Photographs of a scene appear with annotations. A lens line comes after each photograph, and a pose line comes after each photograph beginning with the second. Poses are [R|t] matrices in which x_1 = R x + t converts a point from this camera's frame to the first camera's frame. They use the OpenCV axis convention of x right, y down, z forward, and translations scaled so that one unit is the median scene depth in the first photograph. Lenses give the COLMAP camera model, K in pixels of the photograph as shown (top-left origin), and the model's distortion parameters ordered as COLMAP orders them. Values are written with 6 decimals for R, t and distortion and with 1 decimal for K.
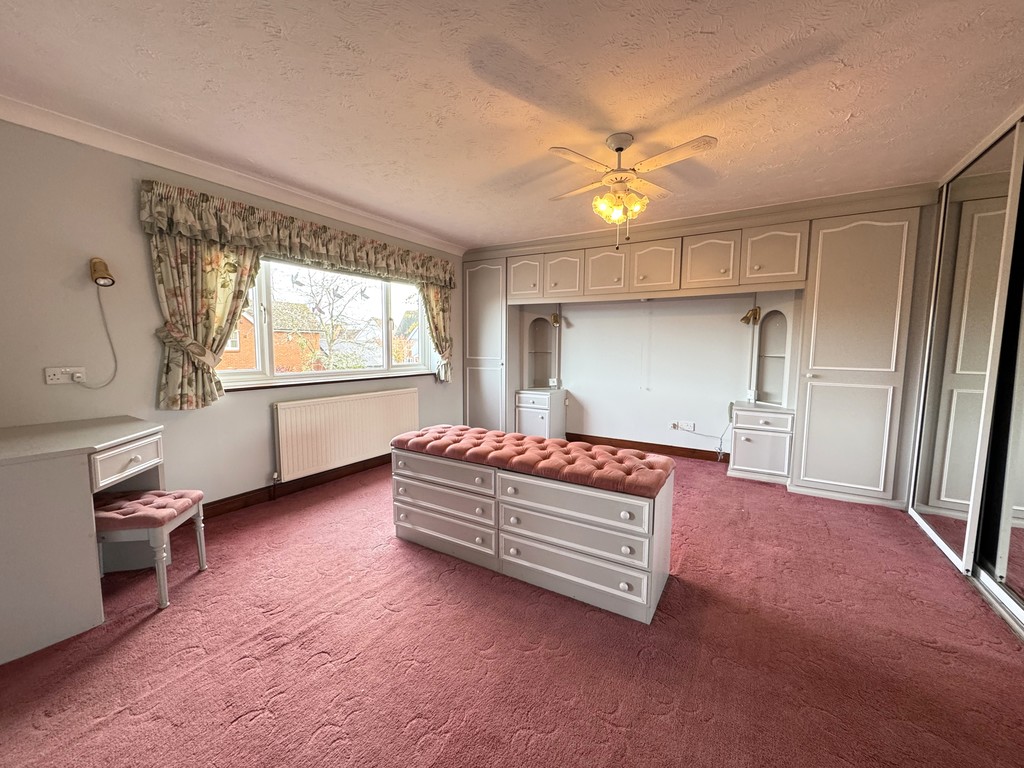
lens RADIAL K [[406.8, 0, 508.9], [0, 406.8, 384.1], [0, 0, 1]] dist [-0.001948, 0.000586]
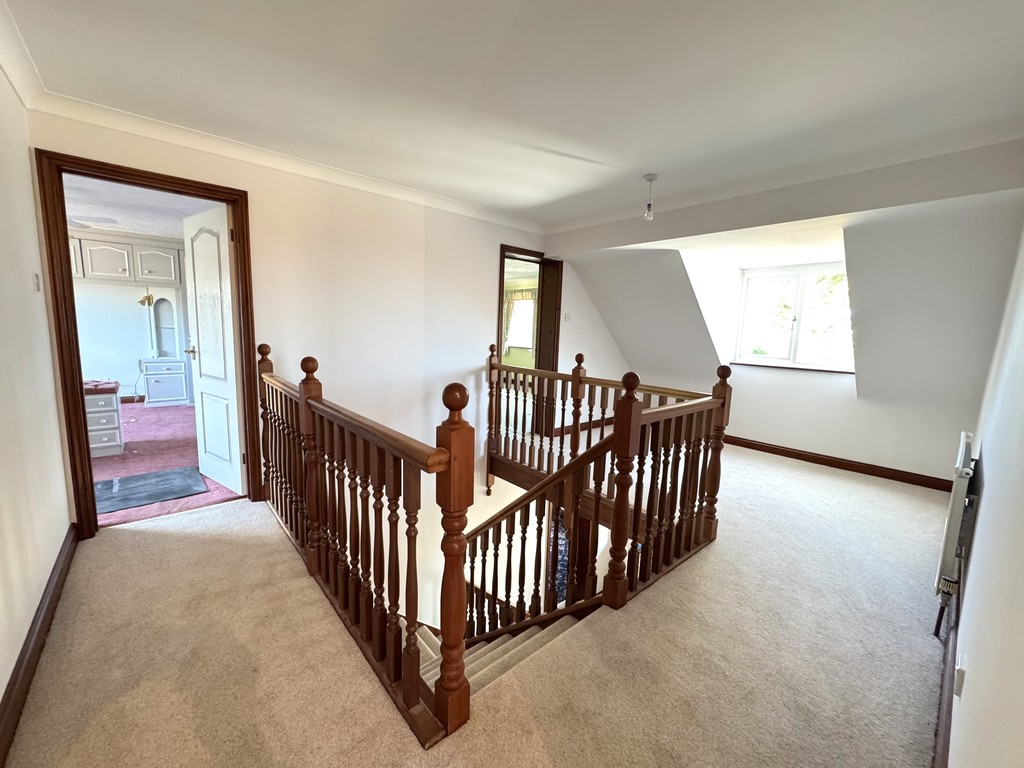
lens RADIAL K [[406.8, 0, 506.1], [0, 406.8, 382.3], [0, 0, 1]] dist [-0.001948, 0.000586]
pose [[0.294800, -0.127782, 0.946977, -0.455071], [0.061587, 0.991499, 0.114617, 0.040775], [-0.953572, 0.024533, 0.300163, -0.686201]]
